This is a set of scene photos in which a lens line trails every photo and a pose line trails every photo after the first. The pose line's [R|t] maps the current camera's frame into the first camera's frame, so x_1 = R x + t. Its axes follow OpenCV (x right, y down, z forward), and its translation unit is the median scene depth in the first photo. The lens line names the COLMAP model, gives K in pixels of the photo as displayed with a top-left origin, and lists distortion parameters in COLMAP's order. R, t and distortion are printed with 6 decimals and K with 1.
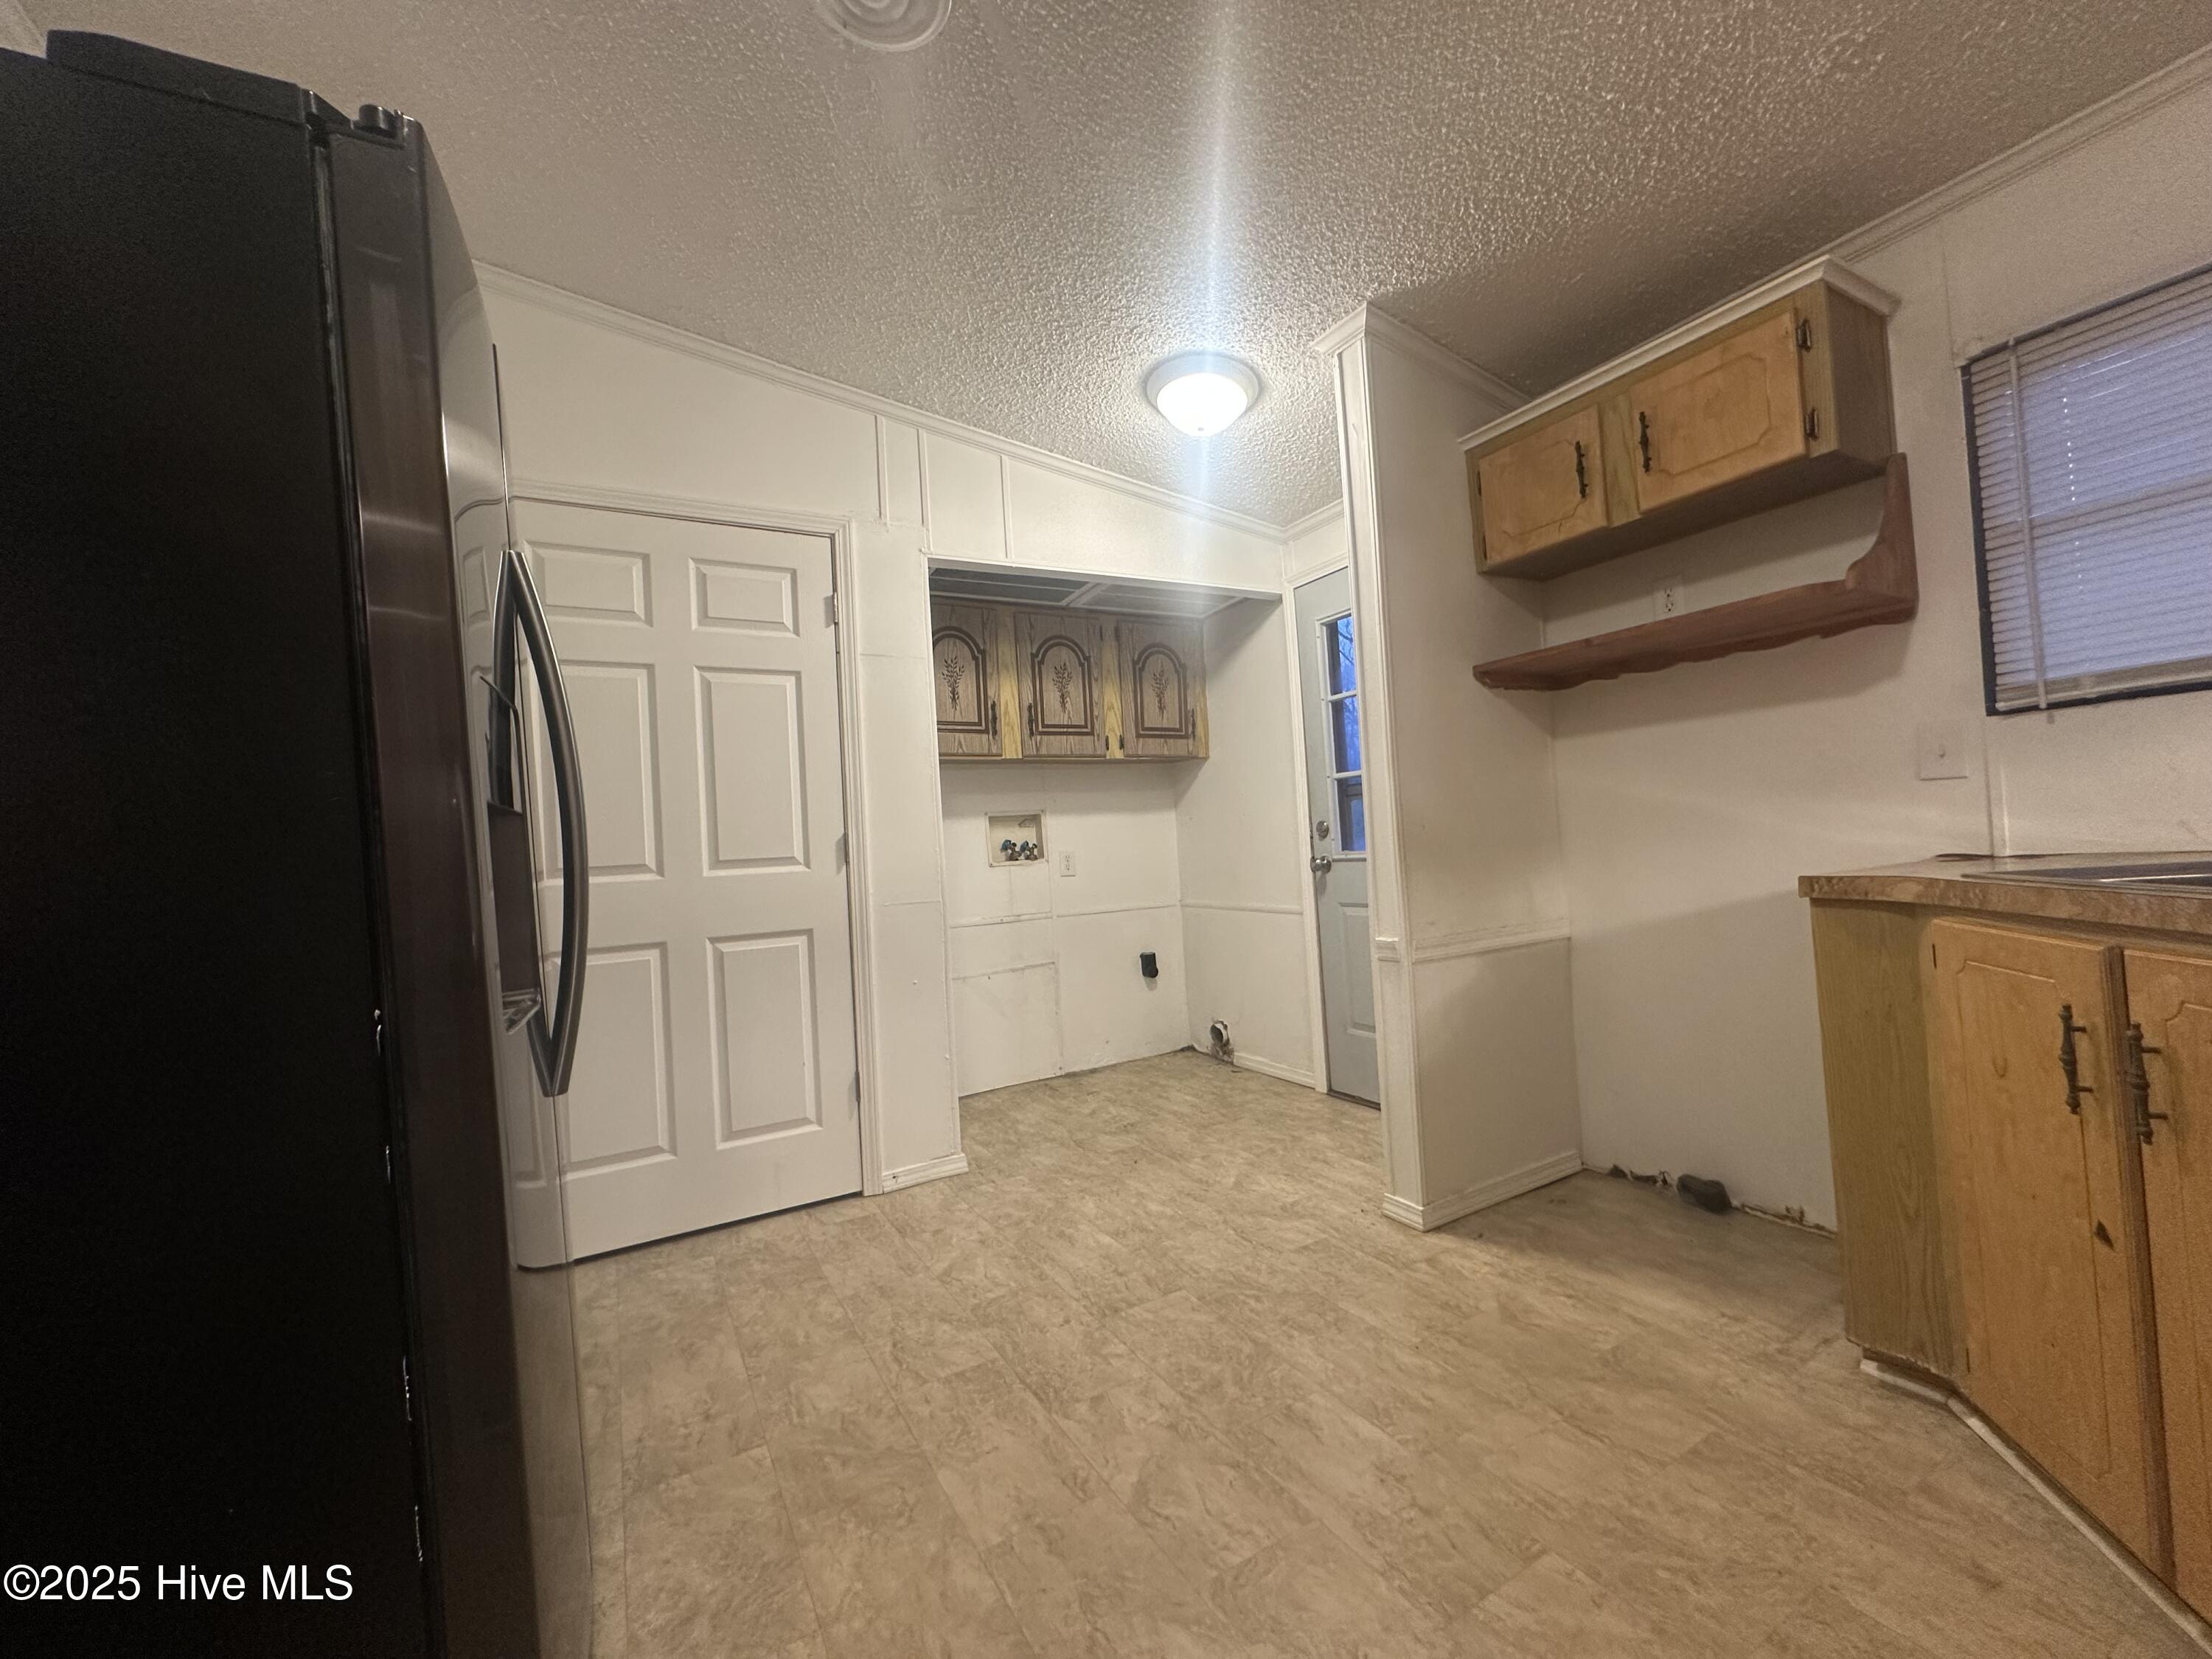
lens RADIAL K [[879.8, 0, 1106.0], [0, 879.8, 829.5], [0, 0, 1]] dist [-0.007884, 0.002907]
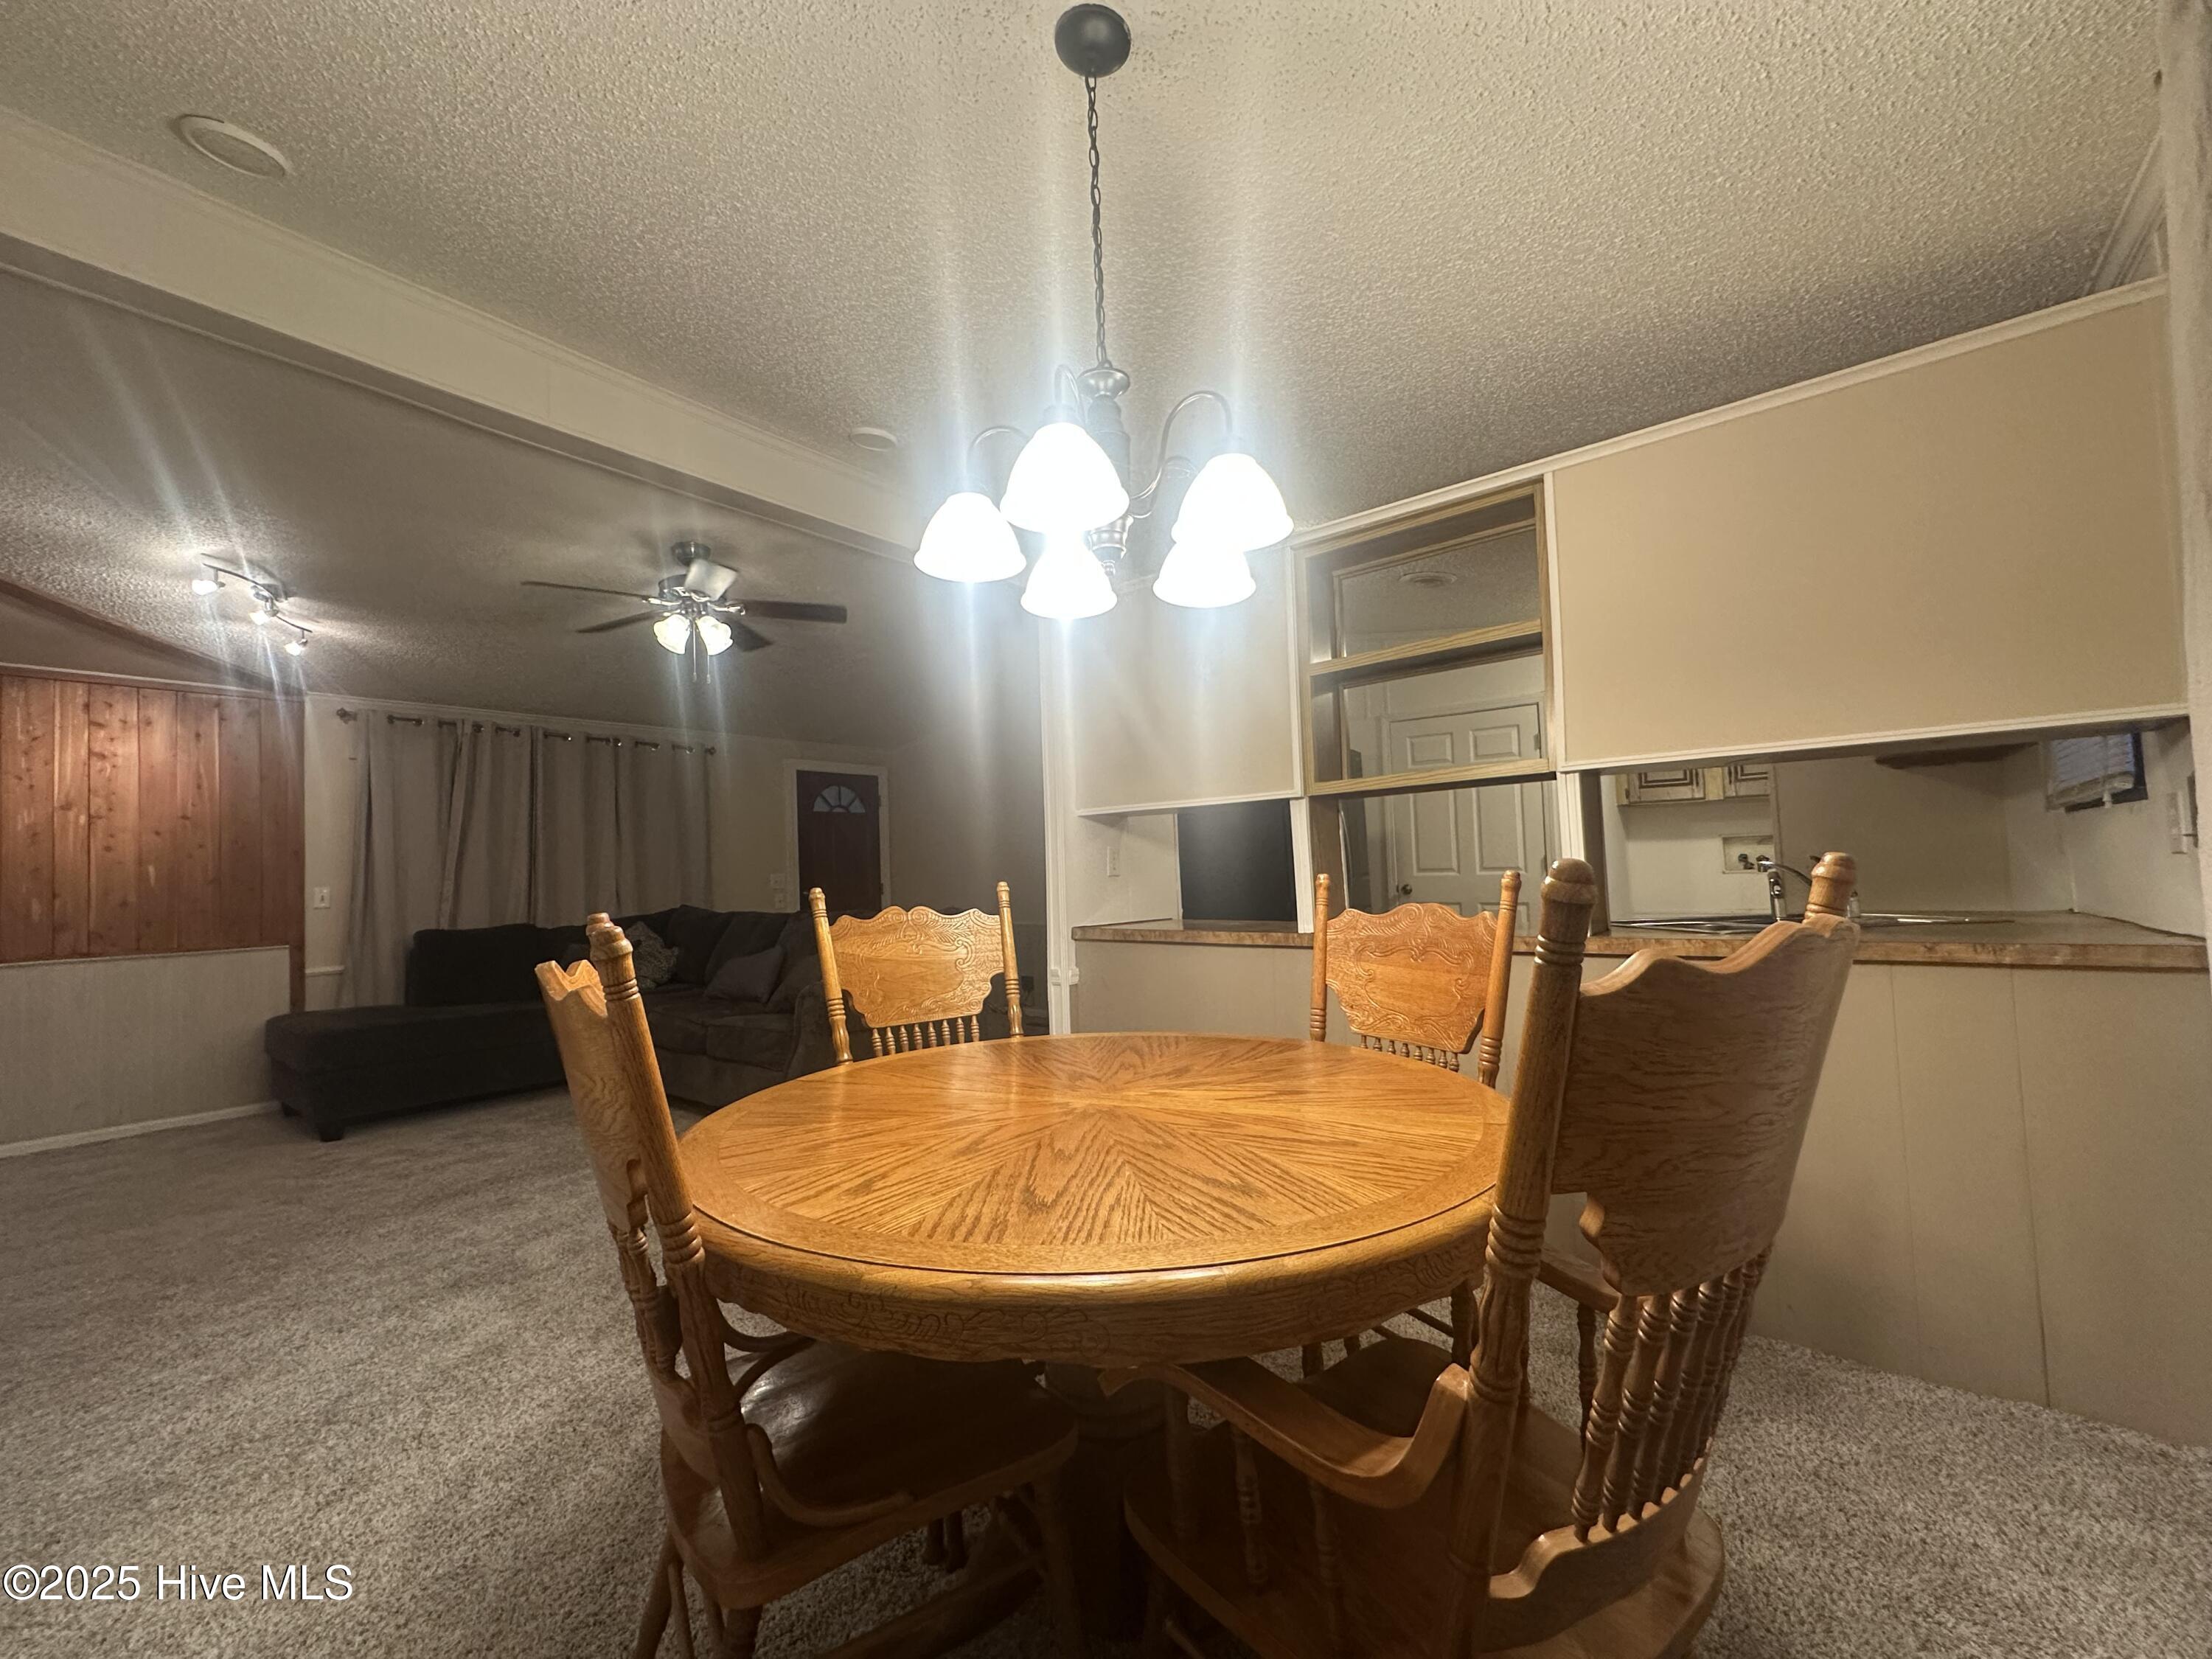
lens RADIAL K [[879.8, 0, 1106.0], [0, 879.8, 829.5], [0, 0, 1]] dist [-0.007884, 0.002907]
pose [[0.364649, 0.007426, -0.931115, 1.431509], [0.027728, 0.999438, 0.018830, -0.143344], [0.930732, -0.032684, 0.364238, -0.761200]]
